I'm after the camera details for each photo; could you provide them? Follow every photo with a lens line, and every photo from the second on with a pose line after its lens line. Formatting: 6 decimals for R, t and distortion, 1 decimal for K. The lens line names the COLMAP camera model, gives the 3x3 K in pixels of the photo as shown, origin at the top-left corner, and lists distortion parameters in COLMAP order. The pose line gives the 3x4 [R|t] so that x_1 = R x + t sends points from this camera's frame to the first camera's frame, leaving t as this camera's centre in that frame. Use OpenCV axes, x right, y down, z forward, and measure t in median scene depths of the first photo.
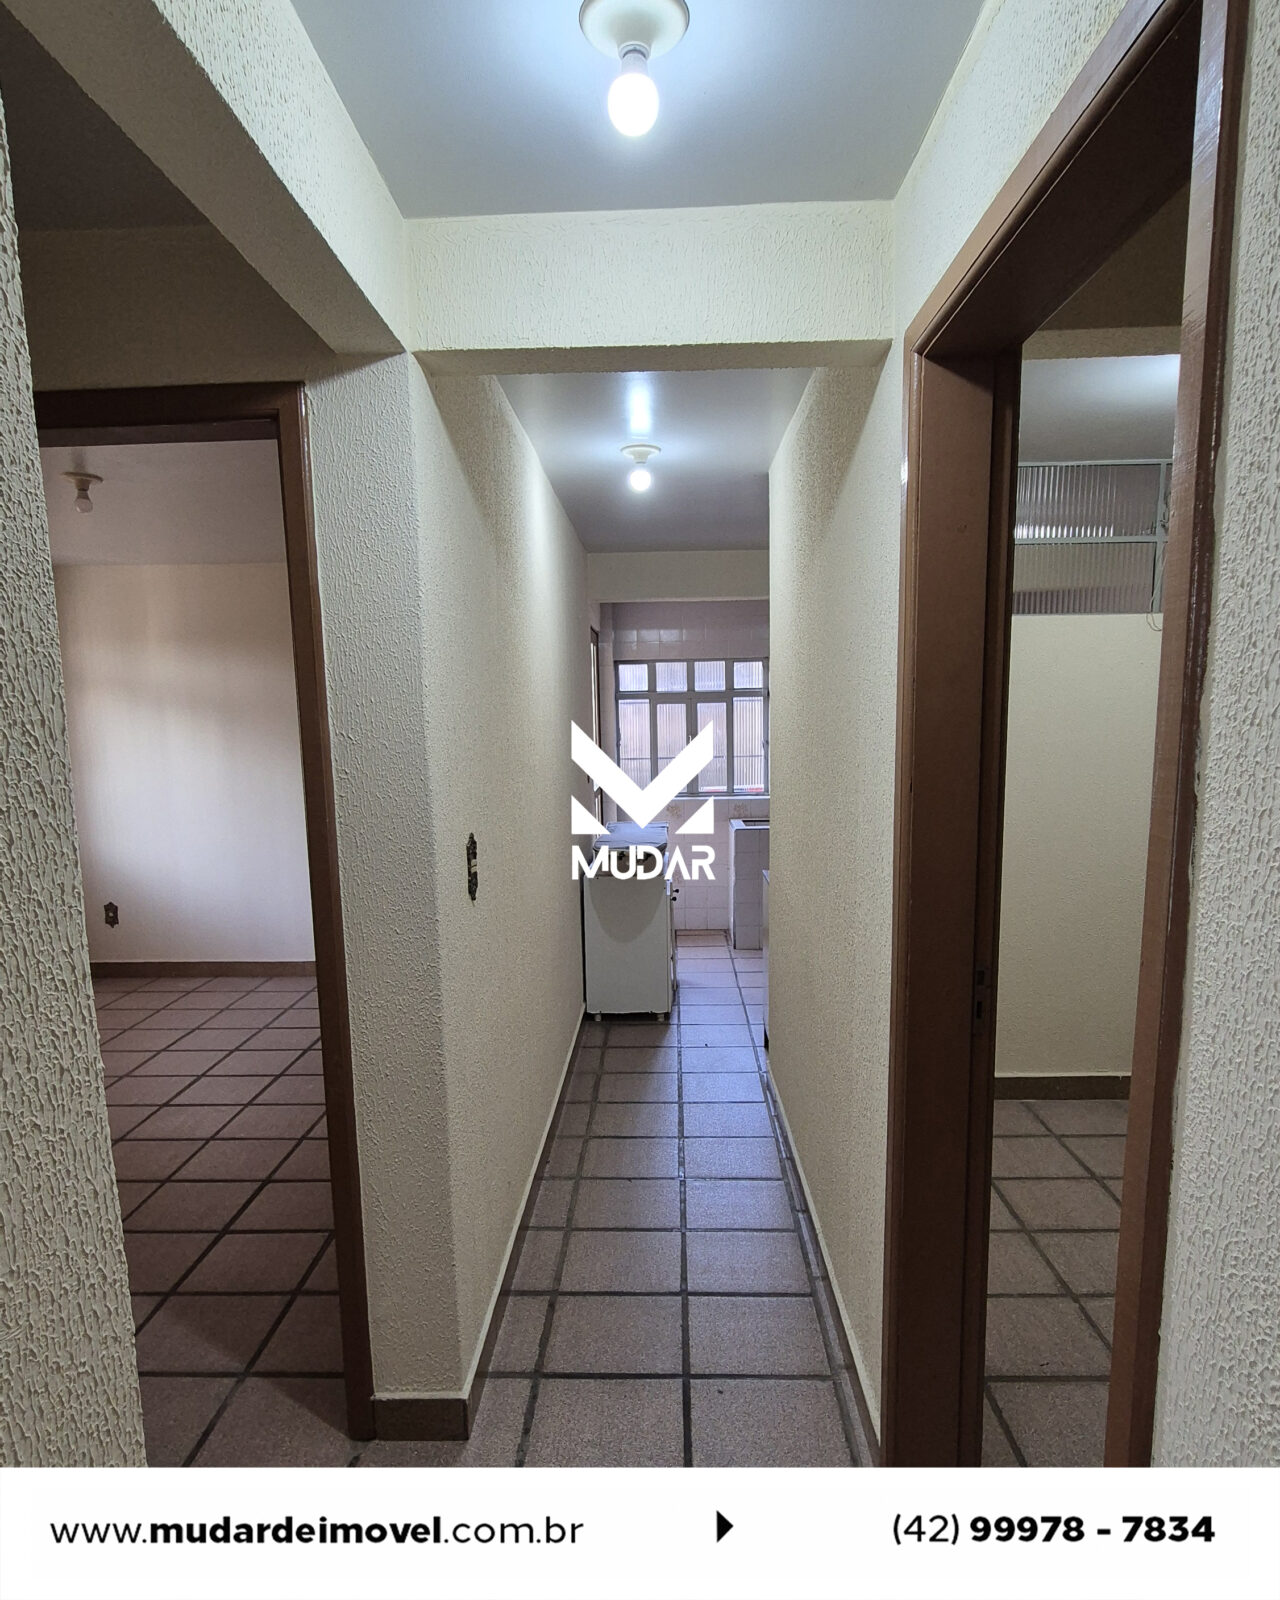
lens RADIAL K [[937.1, 0, 632.5], [0, 937.1, 853.2], [0, 0, 1]] dist [0.008481, -0.005052]
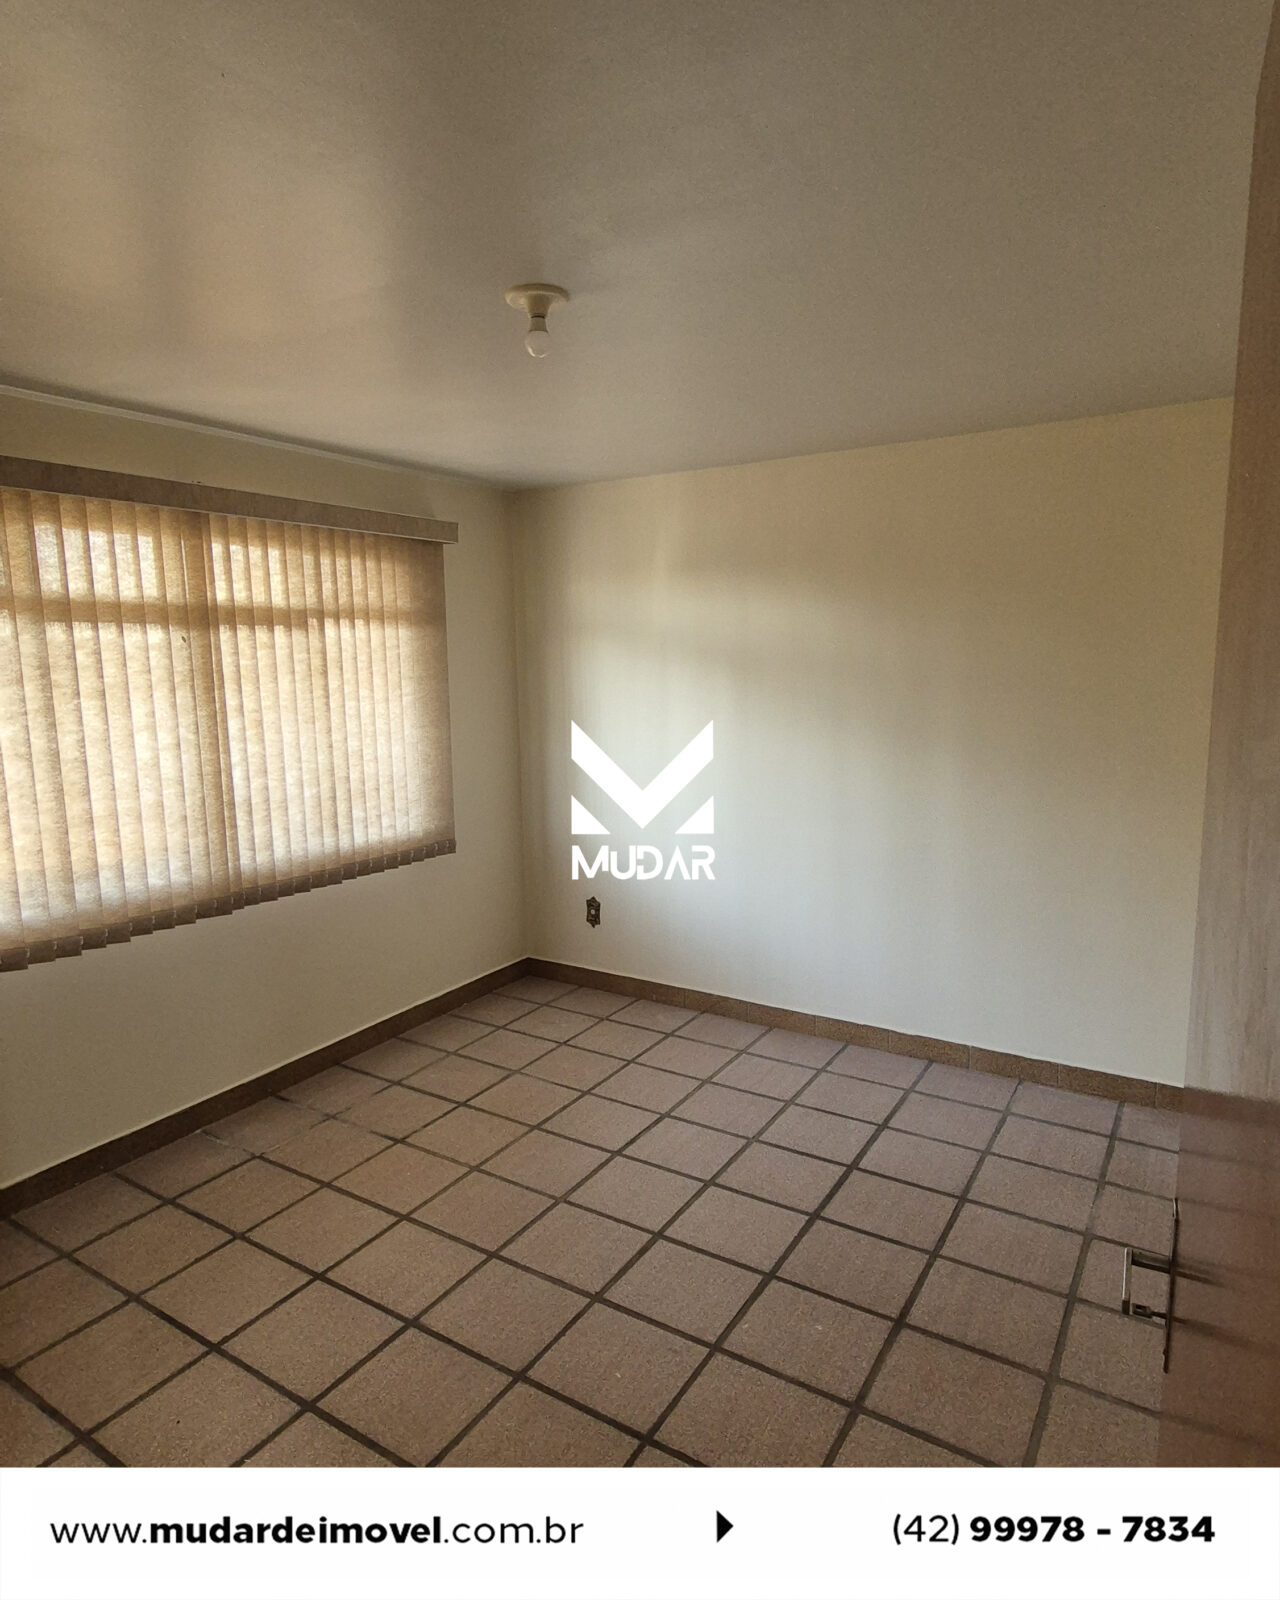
lens RADIAL K [[937.1, 0, 634.0], [0, 937.1, 800.1], [0, 0, 1]] dist [0.008481, -0.005052]
pose [[0.863349, 0.083078, -0.497721, -0.134228], [-0.074583, 0.996529, 0.036966, -0.067918], [0.499065, 0.005207, 0.866549, 0.328494]]
